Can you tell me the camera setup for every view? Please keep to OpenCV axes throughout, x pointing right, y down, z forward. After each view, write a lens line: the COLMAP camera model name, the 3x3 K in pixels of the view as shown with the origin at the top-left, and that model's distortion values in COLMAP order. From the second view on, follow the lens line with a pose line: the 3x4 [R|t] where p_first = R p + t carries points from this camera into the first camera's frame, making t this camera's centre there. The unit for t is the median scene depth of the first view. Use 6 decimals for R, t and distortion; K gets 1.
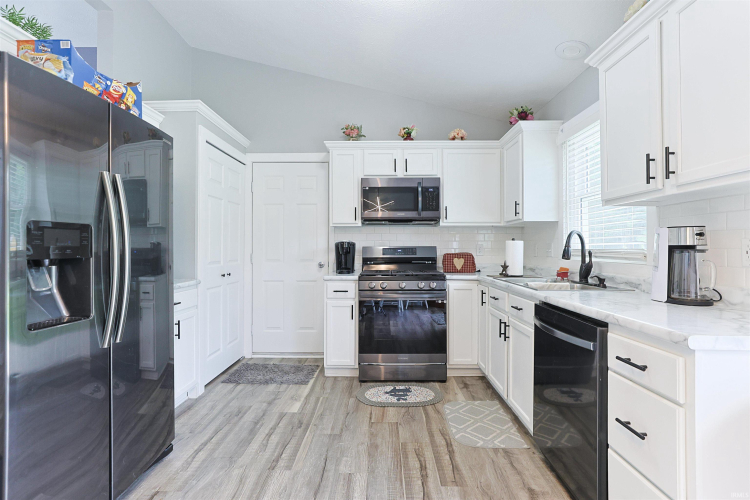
lens RADIAL K [[367.6, 0, 369.7], [0, 367.6, 246.3], [0, 0, 1]] dist [-0.019958, 0.005401]
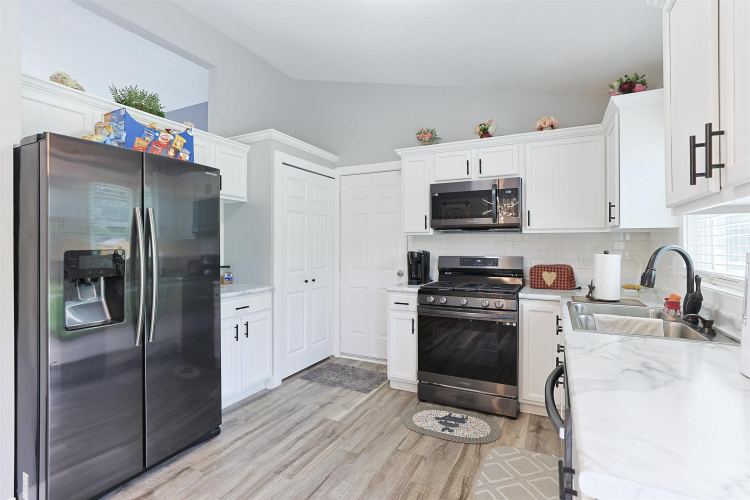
lens RADIAL K [[357.9, 0, 363.8], [0, 357.9, 245.5], [0, 0, 1]] dist [-0.017357, 0.002519]
pose [[0.900122, -0.000848, -0.435637, 0.293428], [0.002046, 0.999995, 0.002281, -0.040596], [0.435633, -0.002945, 0.900119, 0.126490]]
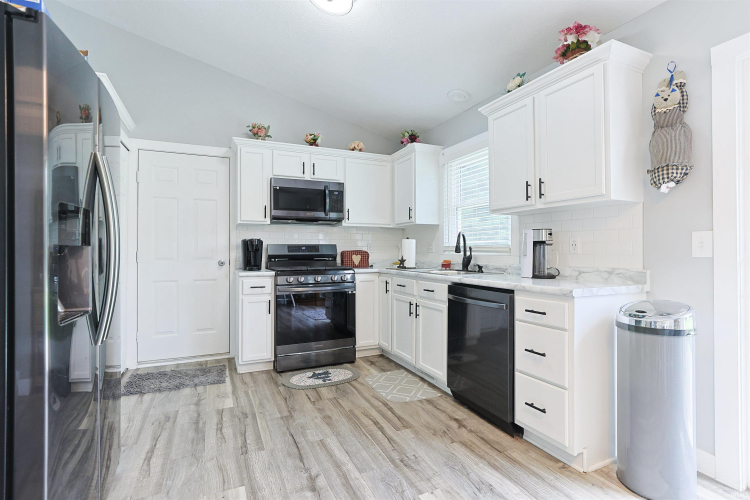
lens RADIAL K [[367.6, 0, 371.6], [0, 367.6, 248.9], [0, 0, 1]] dist [-0.019958, 0.005401]
pose [[0.903686, 0.000707, 0.428195, -0.276770], [-0.001153, 0.999999, 0.000784, 0.017758], [-0.428194, -0.001202, 0.903686, -0.067578]]
